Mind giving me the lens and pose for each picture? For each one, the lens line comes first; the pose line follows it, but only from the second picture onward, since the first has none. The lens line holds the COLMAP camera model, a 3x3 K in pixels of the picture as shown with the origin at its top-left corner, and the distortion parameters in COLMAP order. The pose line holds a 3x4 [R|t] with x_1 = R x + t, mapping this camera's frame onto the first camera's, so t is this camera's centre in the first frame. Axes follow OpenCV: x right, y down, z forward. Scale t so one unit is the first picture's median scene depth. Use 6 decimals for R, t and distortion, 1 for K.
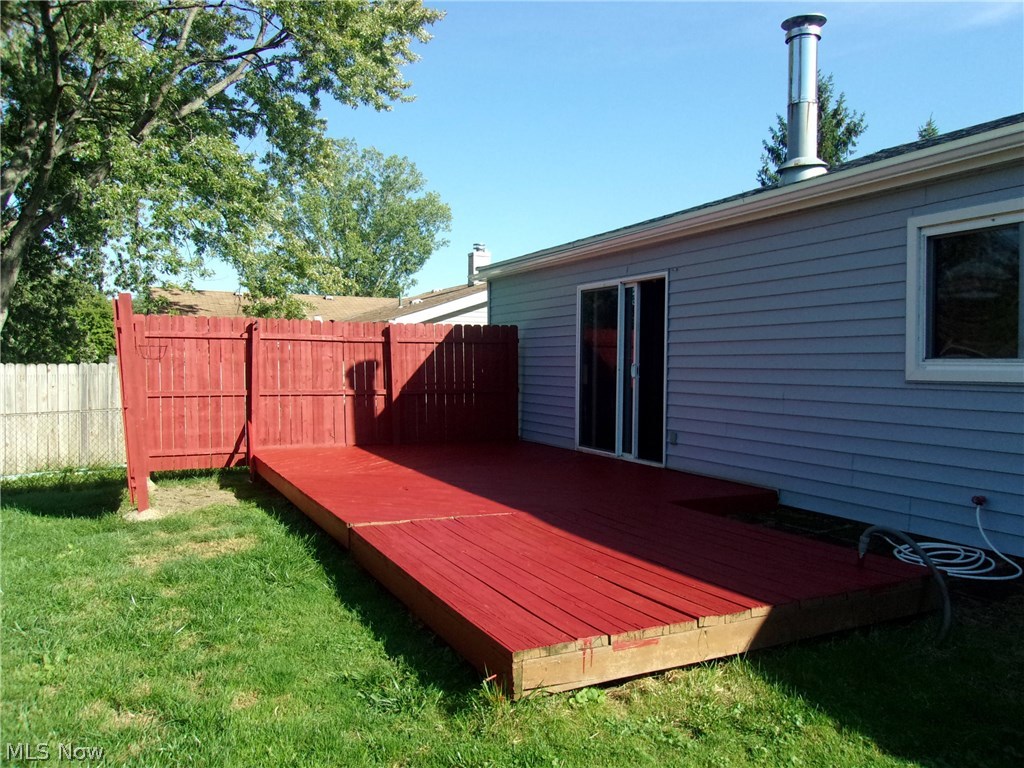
lens RADIAL K [[813.0, 0, 515.5], [0, 813.0, 386.2], [0, 0, 1]] dist [-0.000629, 0.011866]
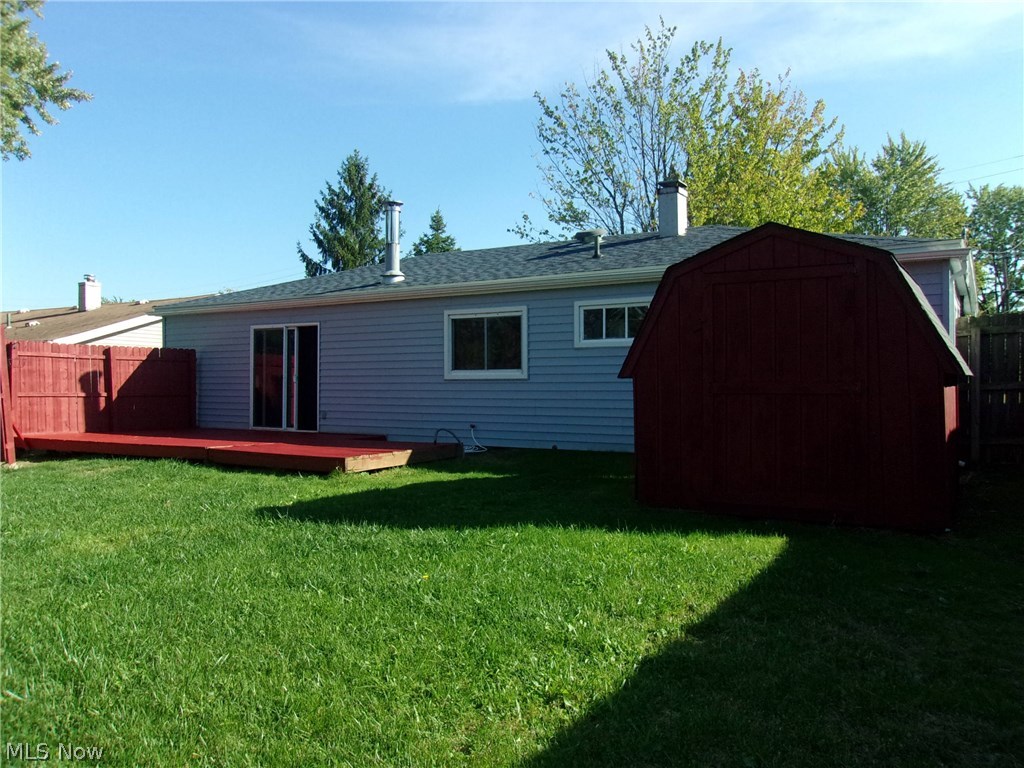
lens RADIAL K [[813.0, 0, 515.5], [0, 813.0, 386.2], [0, 0, 1]] dist [-0.000629, 0.011866]
pose [[0.840253, -0.000883, 0.542194, -0.340392], [0.016479, 0.999578, -0.023909, 0.039626], [-0.541944, 0.029024, 0.839913, -0.593481]]
